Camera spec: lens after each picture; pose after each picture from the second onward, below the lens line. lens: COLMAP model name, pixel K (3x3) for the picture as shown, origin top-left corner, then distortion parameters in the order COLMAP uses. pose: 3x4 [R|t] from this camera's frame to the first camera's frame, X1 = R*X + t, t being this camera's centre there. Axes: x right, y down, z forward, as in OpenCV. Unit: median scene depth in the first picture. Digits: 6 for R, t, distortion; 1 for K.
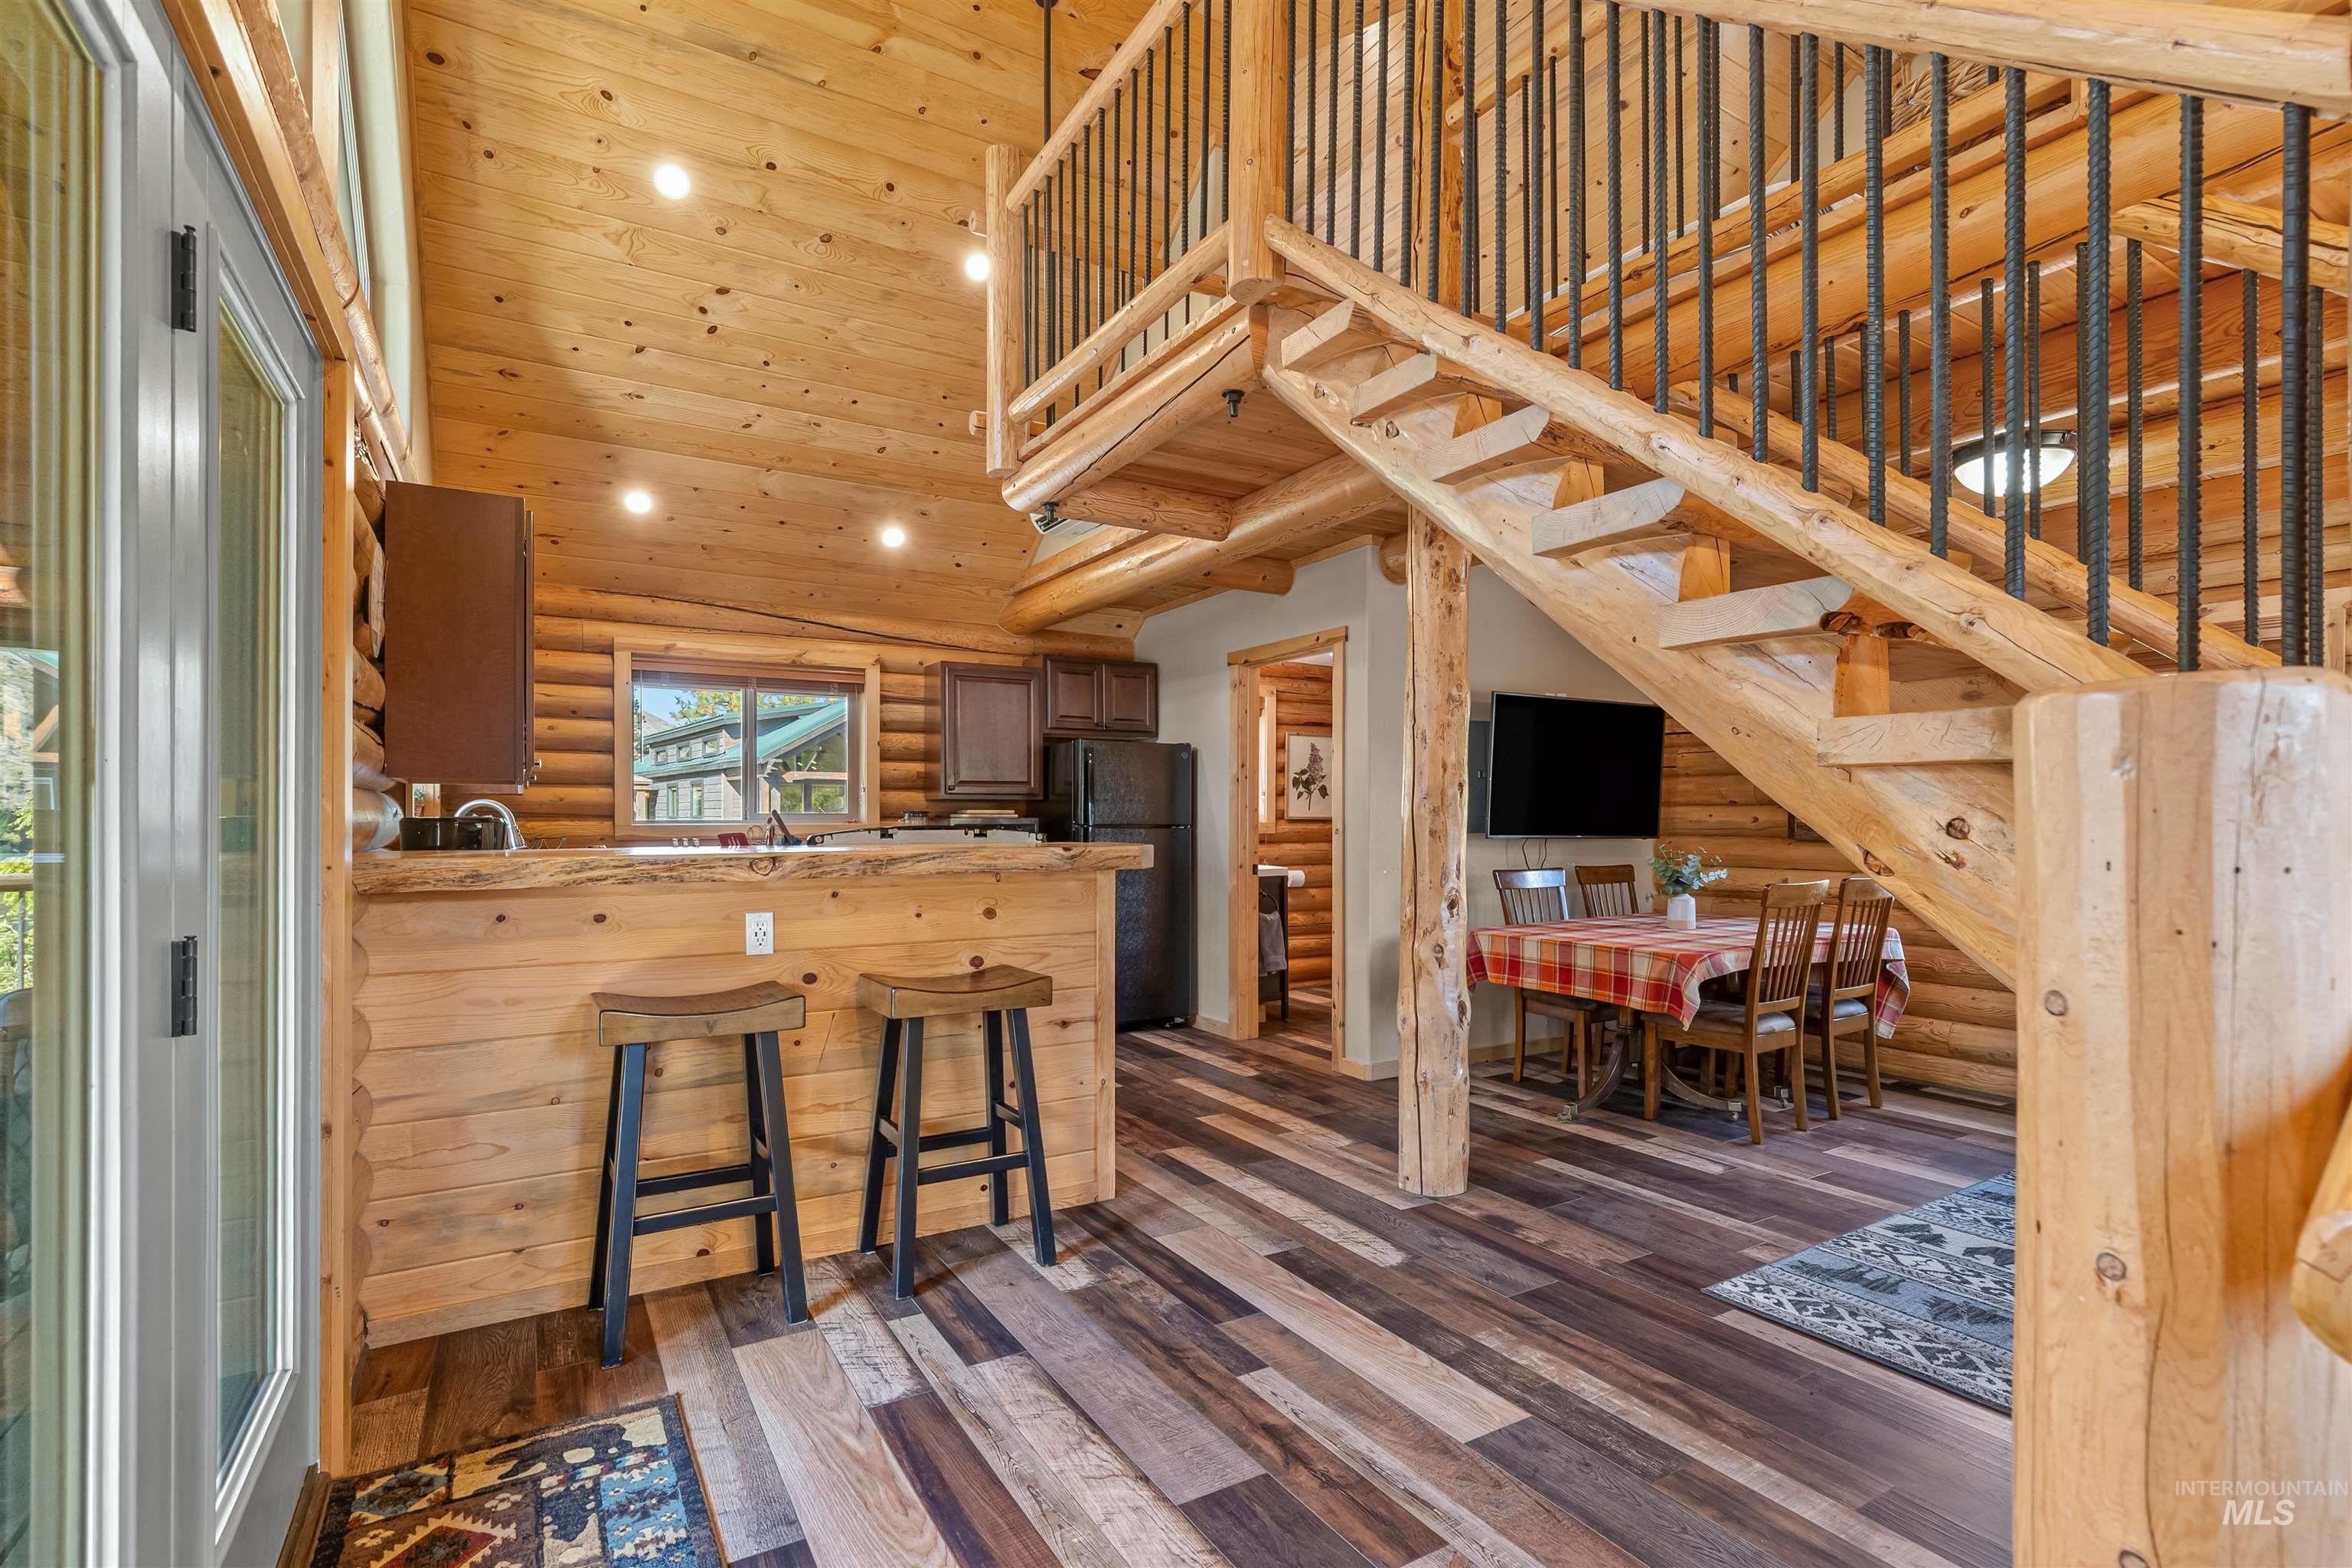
lens RADIAL K [[1083.4, 0, 1191.1], [0, 1083.4, 795.7], [0, 0, 1]] dist [-0.002564, -0.000036]
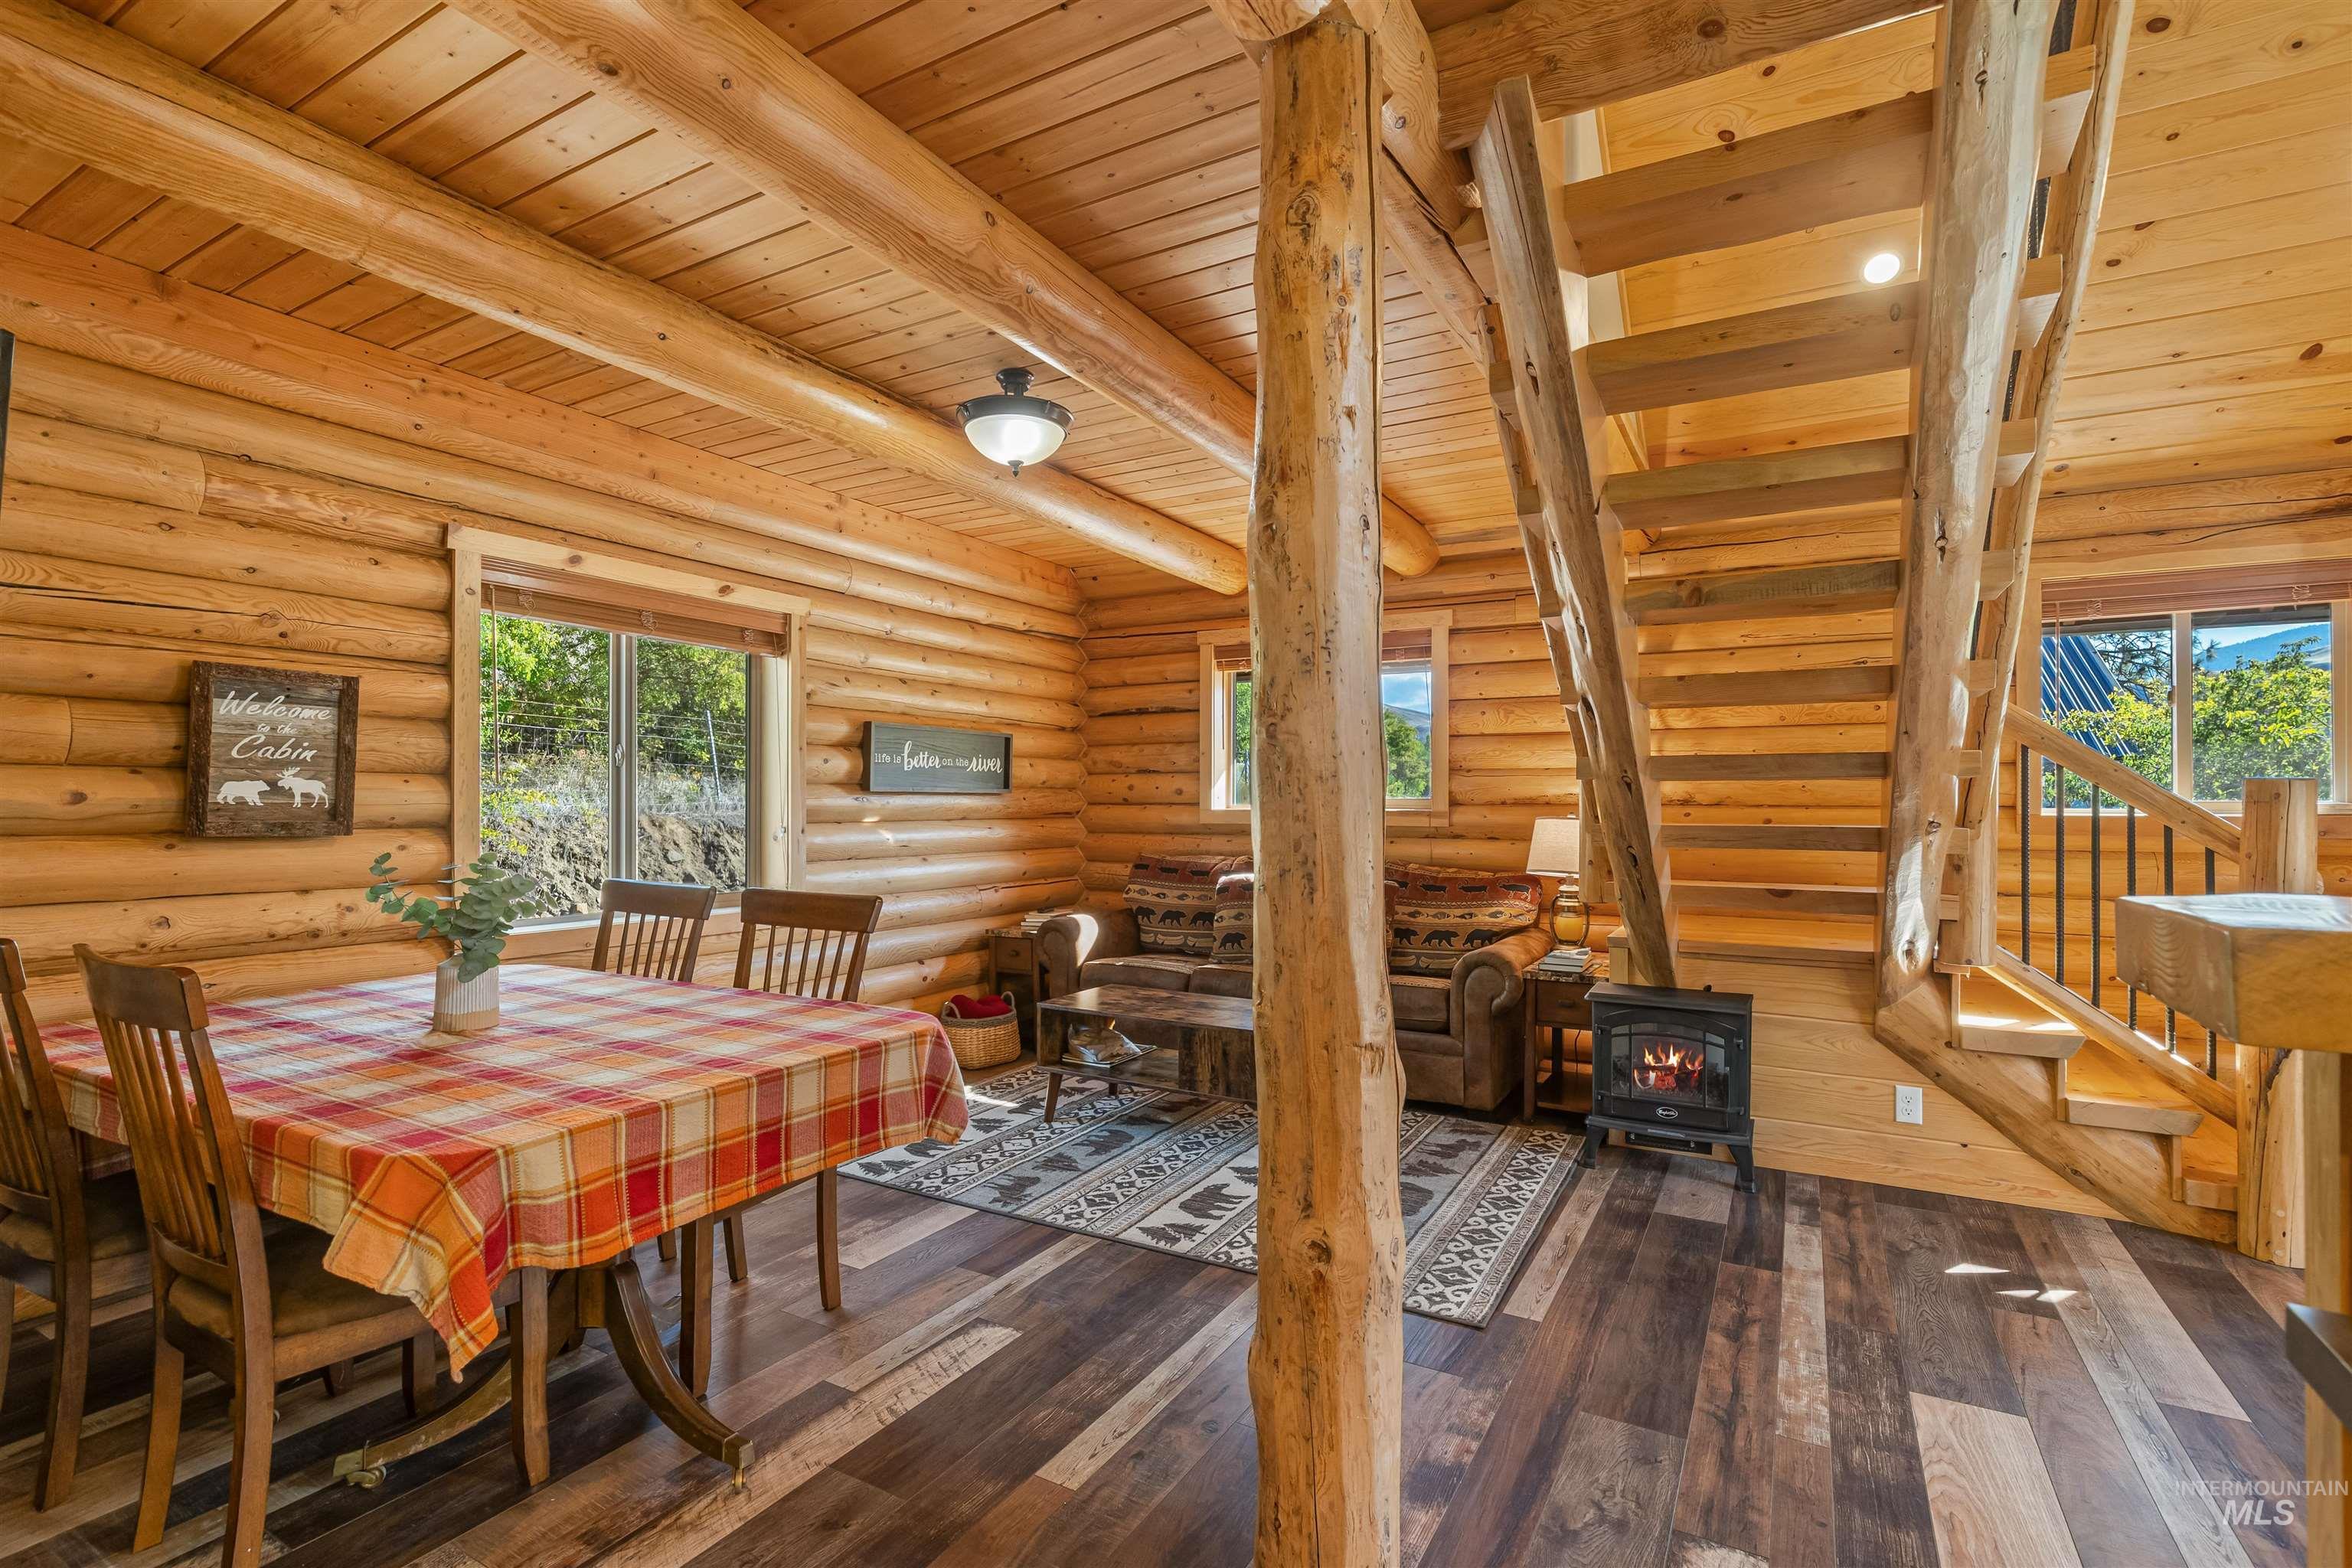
lens RADIAL K [[1083.4, 0, 1191.1], [0, 1083.4, 795.7], [0, 0, 1]] dist [-0.002564, -0.000036]
pose [[-0.474942, 0.004428, 0.880006, -0.189763], [-0.019277, 0.999695, -0.015435, 0.037753], [-0.879806, -0.024294, -0.474711, 1.564340]]
